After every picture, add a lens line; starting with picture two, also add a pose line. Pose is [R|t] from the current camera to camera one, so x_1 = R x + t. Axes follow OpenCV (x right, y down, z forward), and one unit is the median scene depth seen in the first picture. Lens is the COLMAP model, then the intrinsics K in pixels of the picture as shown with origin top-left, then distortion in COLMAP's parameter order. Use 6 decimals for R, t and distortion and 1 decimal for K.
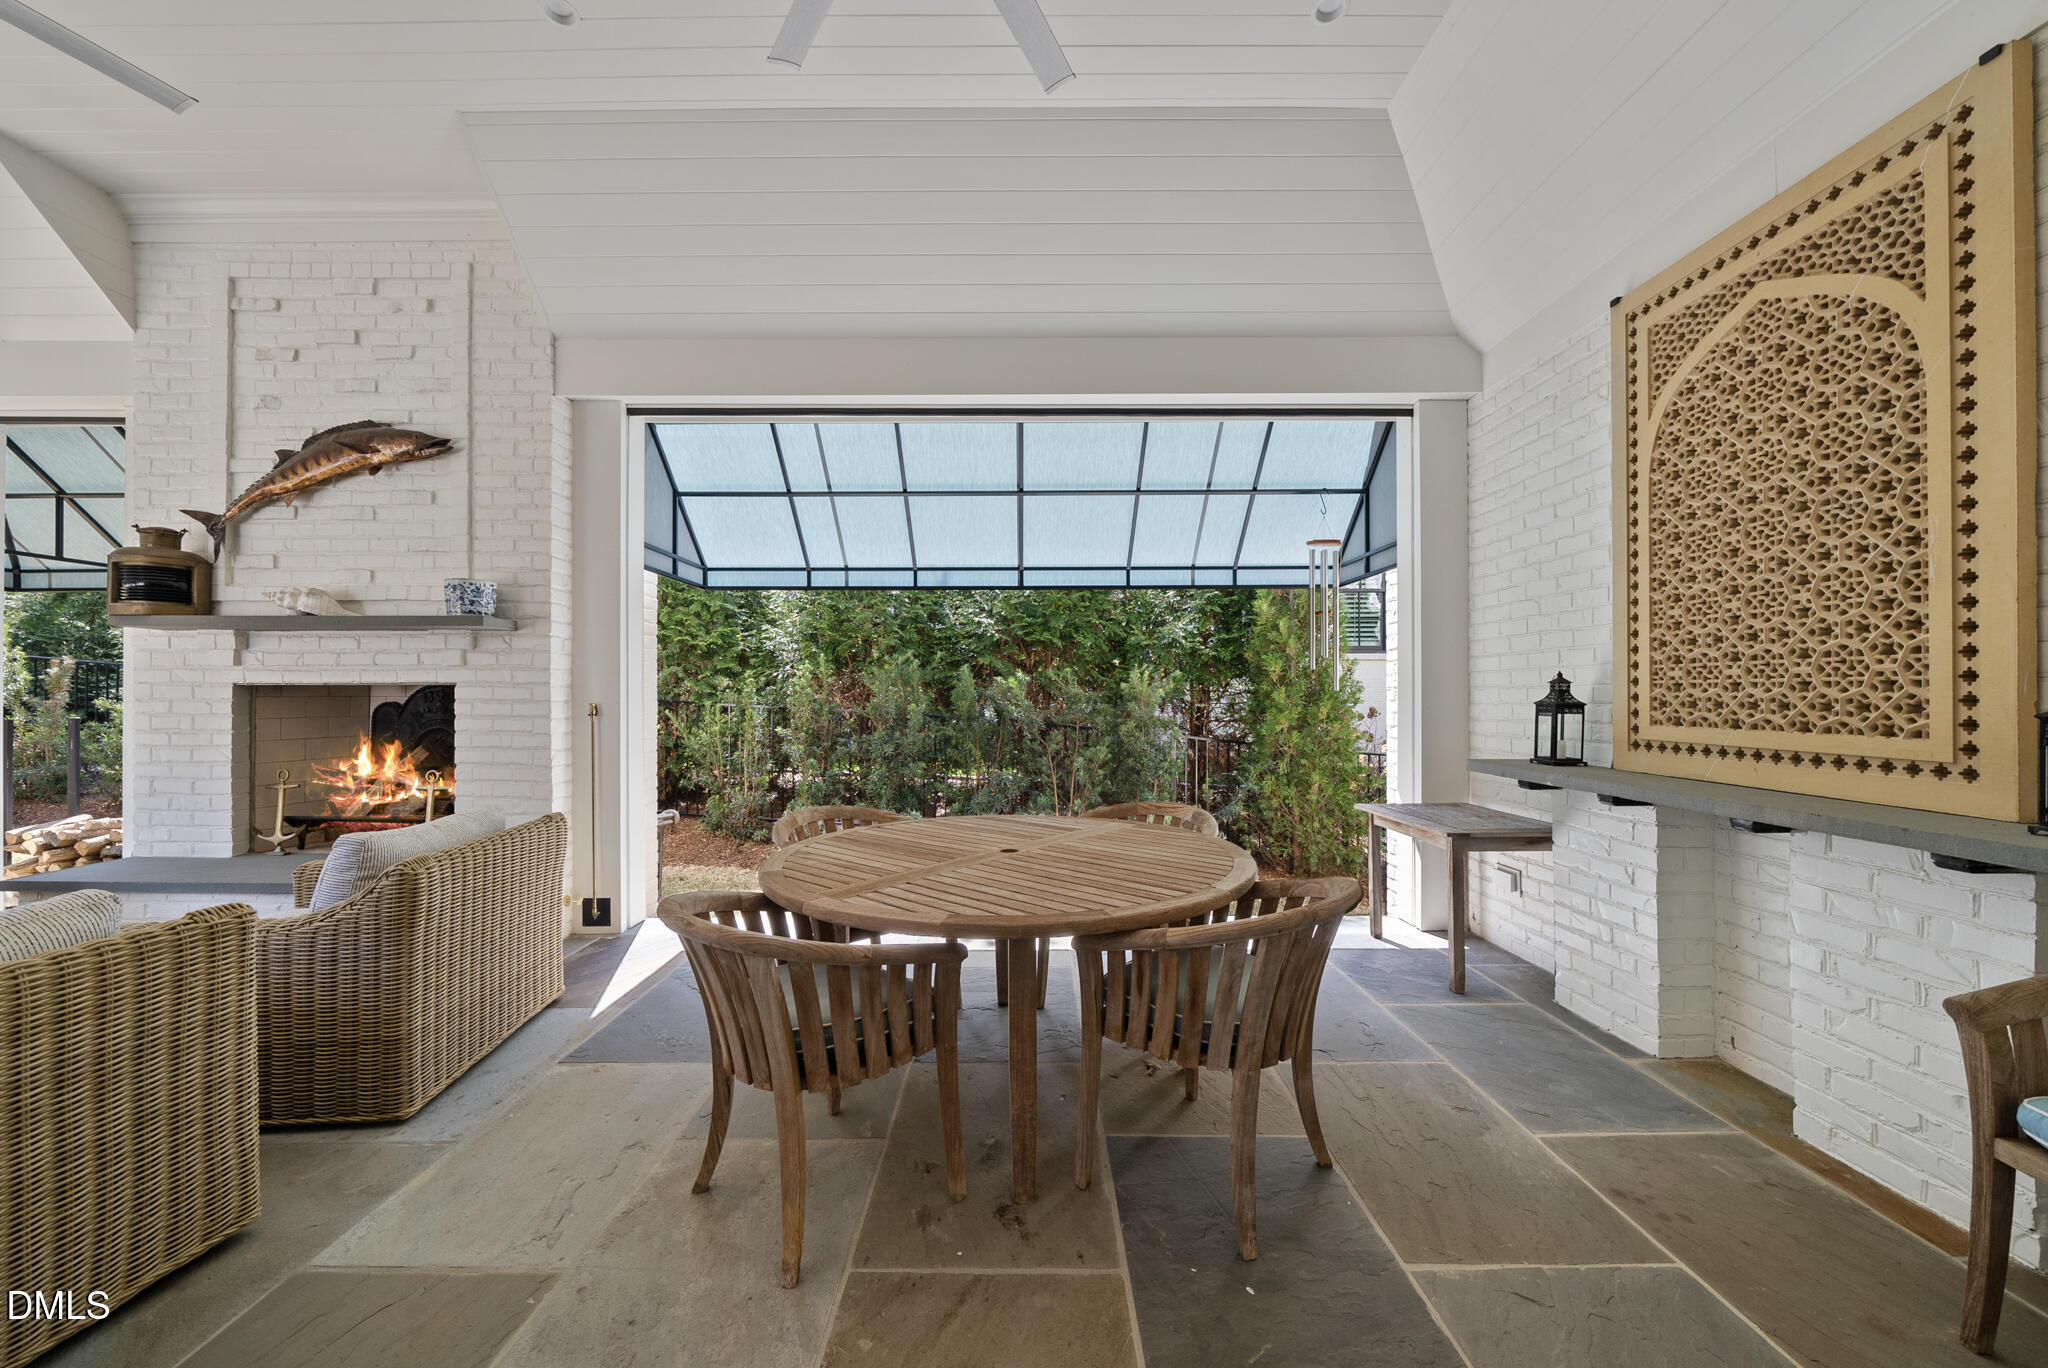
lens RADIAL K [[750.0, 0, 1019.0], [0, 750.0, 684.8], [0, 0, 1]] dist [-0.006100, 0.000755]
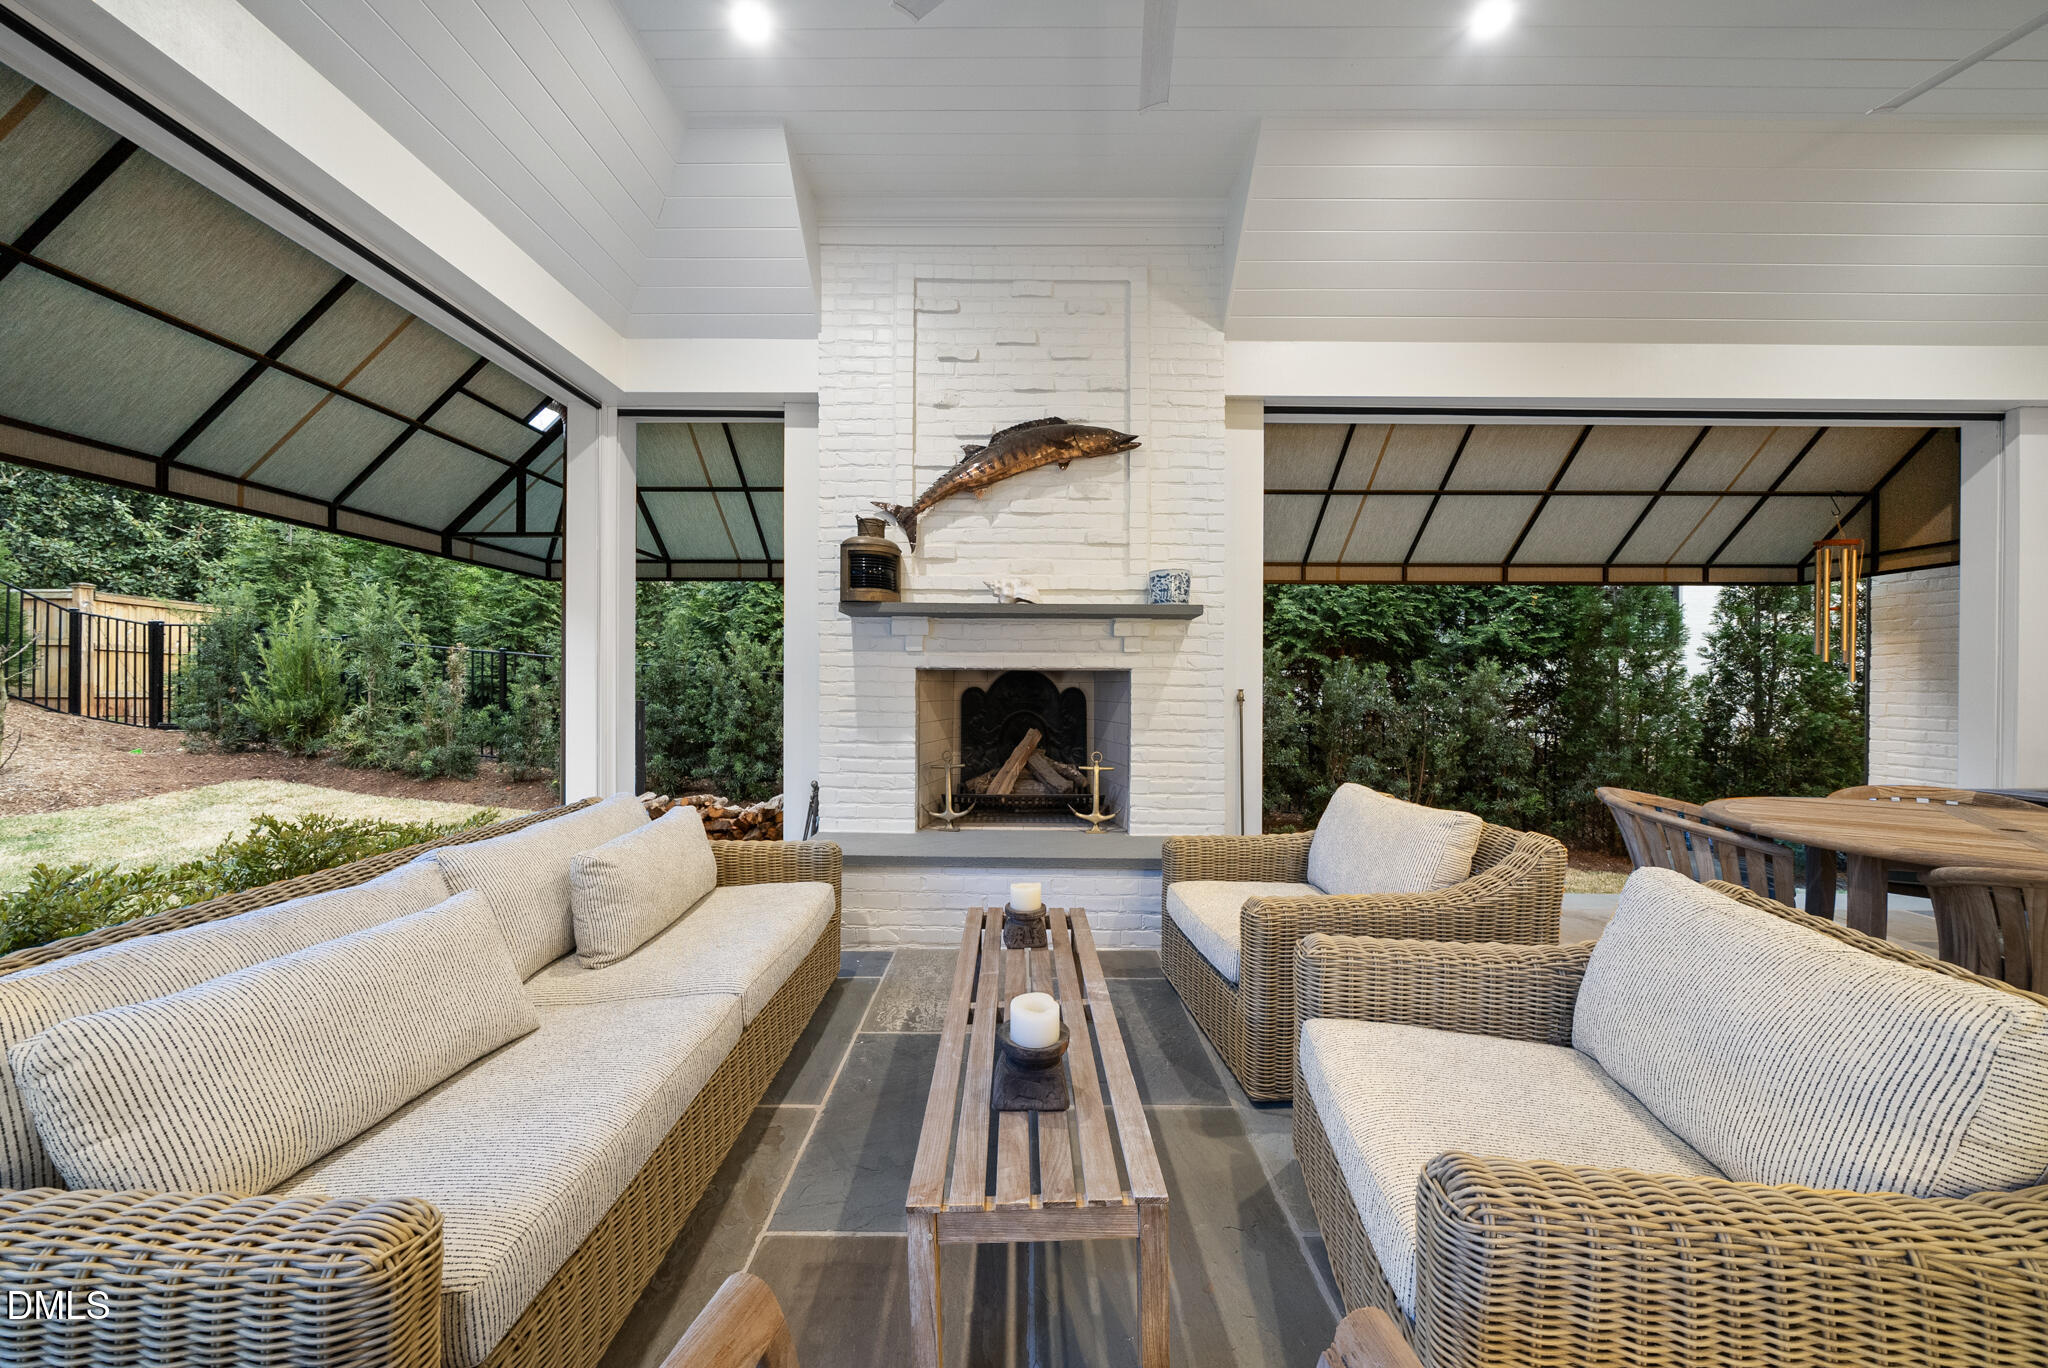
lens RADIAL K [[708.9, 0, 1031.0], [0, 708.9, 688.7], [0, 0, 1]] dist [-0.007994, 0.000717]
pose [[0.999664, 0.000205, 0.025910, -0.923117], [-0.000699, 0.999818, 0.019054, 0.006640], [-0.025902, -0.019066, 0.999483, 0.003407]]
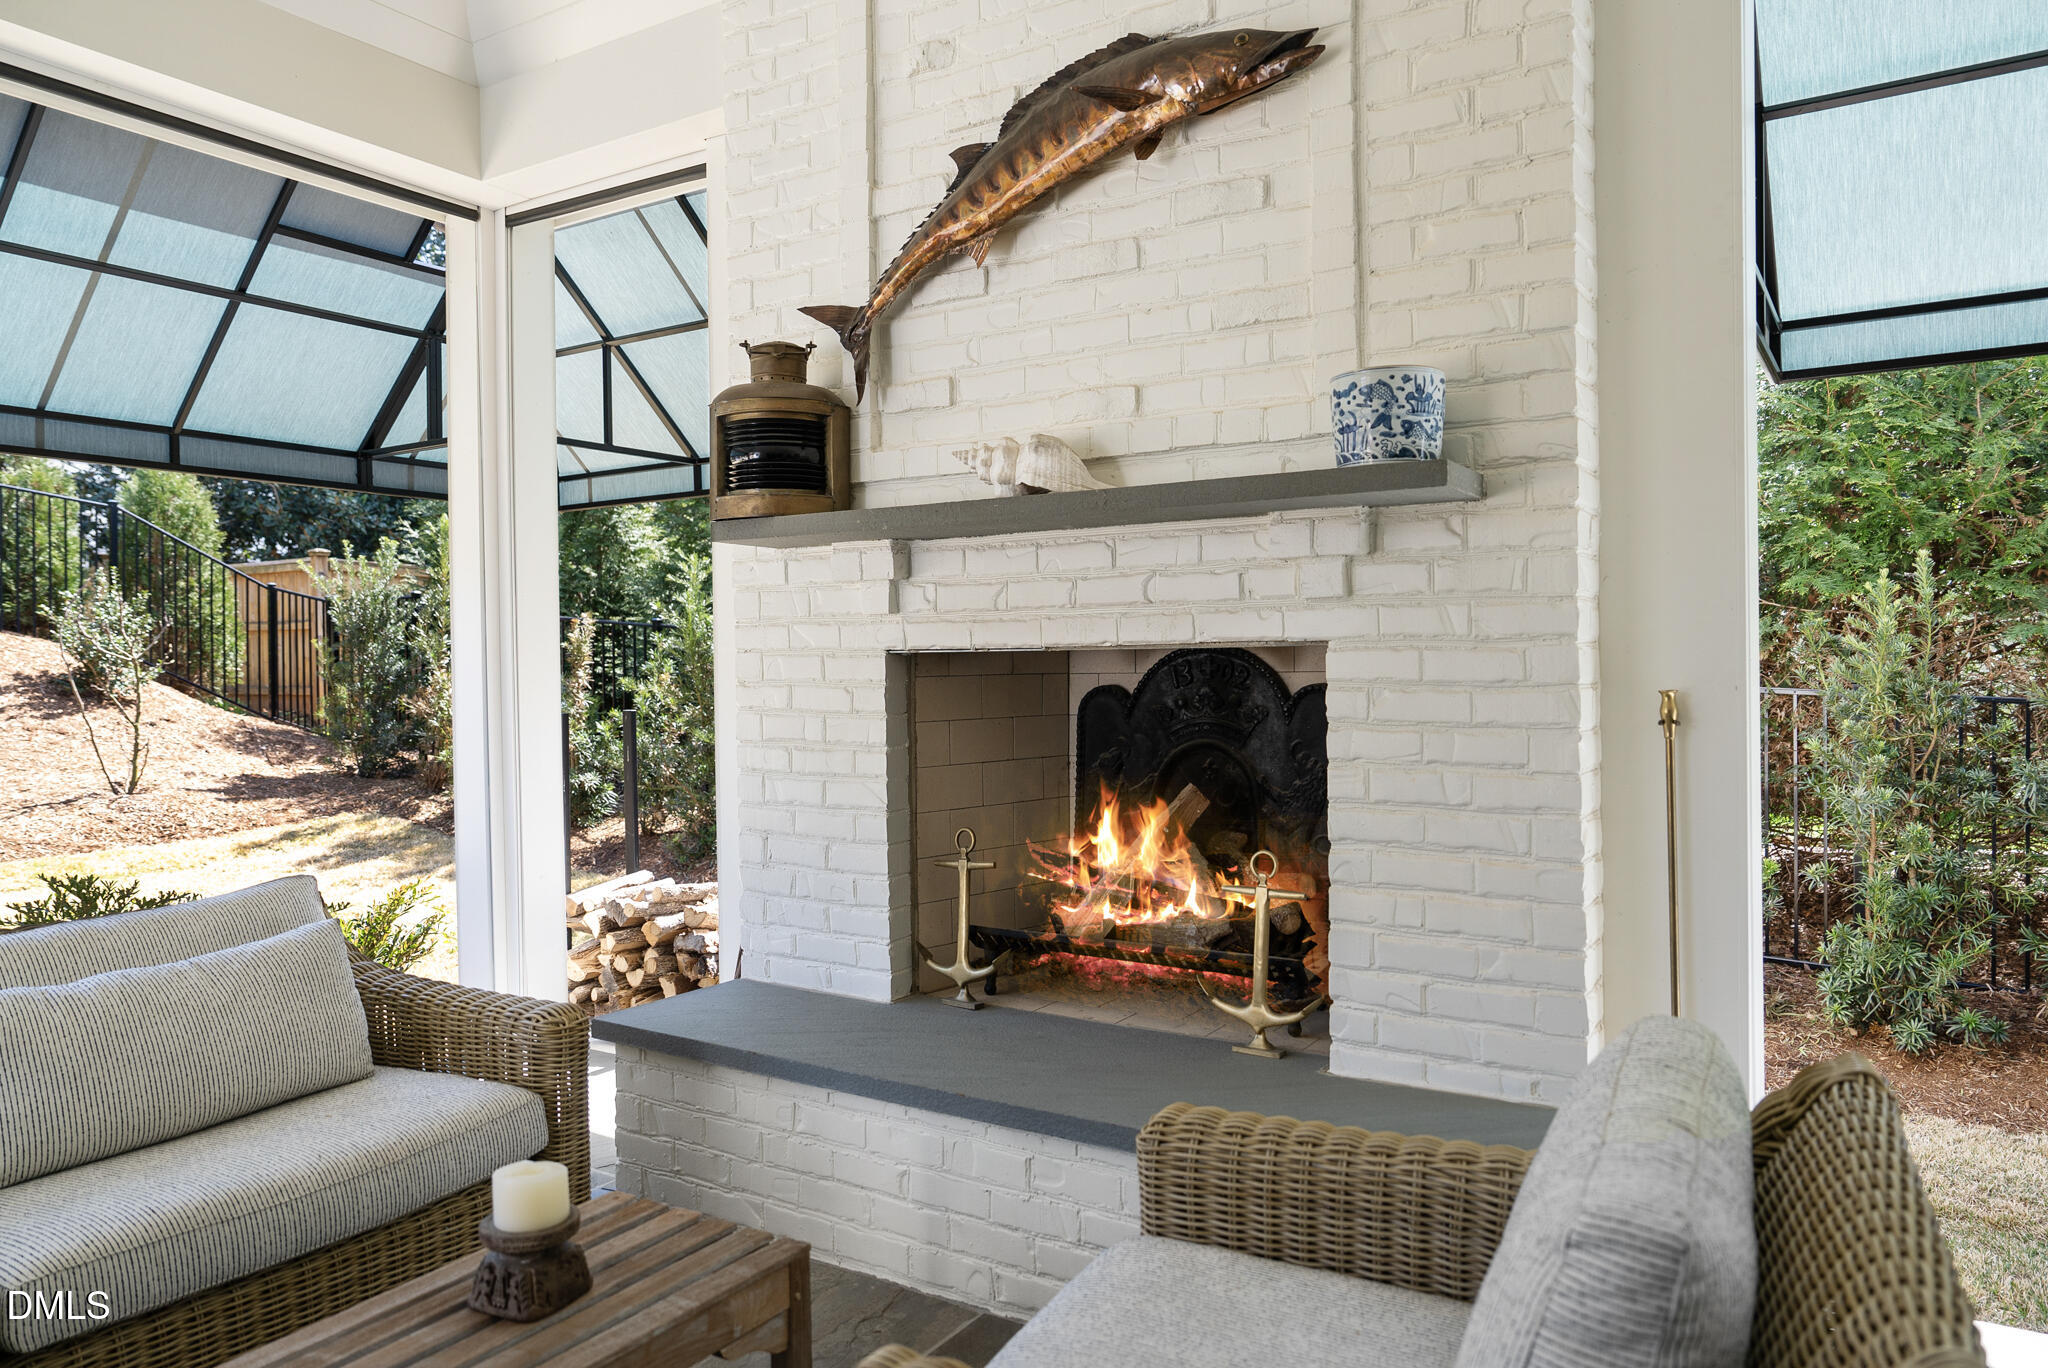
lens RADIAL K [[1370.4, 0, 1036.2], [0, 1370.4, 667.8], [0, 0, 1]] dist [-0.008211, 0.004622]
pose [[0.846448, -0.006953, -0.532427, -0.493667], [0.017675, 0.999731, 0.015043, -0.001653], [0.532179, -0.022143, 0.846342, 0.291247]]
